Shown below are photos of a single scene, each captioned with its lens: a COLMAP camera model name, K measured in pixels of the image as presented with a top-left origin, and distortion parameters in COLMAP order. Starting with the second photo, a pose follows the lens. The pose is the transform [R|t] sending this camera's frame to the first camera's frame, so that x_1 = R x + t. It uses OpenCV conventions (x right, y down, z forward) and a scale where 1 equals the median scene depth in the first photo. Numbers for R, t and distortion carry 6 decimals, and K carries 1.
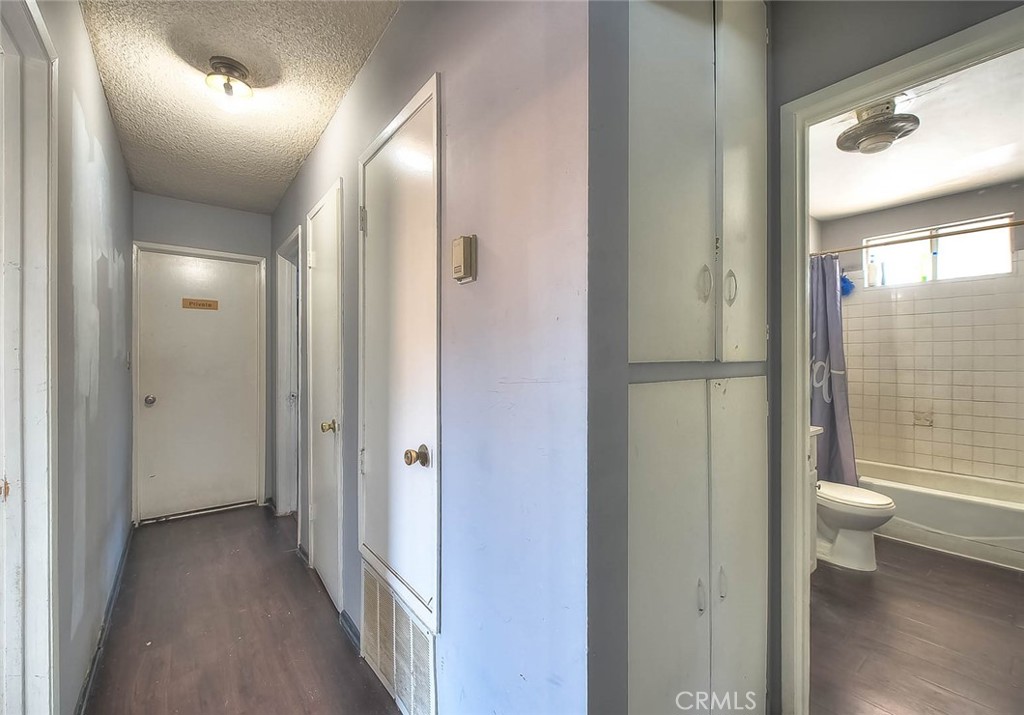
lens RADIAL K [[430.8, 0, 546.6], [0, 430.8, 358.2], [0, 0, 1]] dist [0.000313, 0.000139]
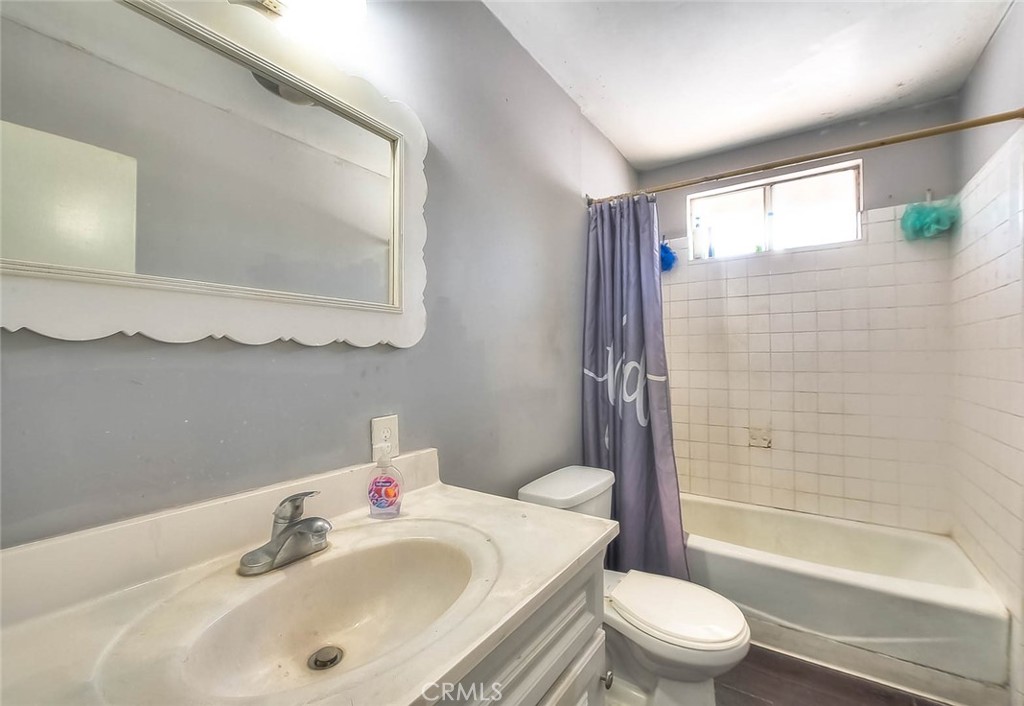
lens RADIAL K [[441.7, 0, 512.1], [0, 441.7, 355.7], [0, 0, 1]] dist [-0.000022, -0.000134]
pose [[0.964392, -0.004841, 0.264431, 0.277976], [0.006513, 0.999964, -0.005448, 0.001814], [-0.264395, 0.006976, 0.964389, 0.399407]]
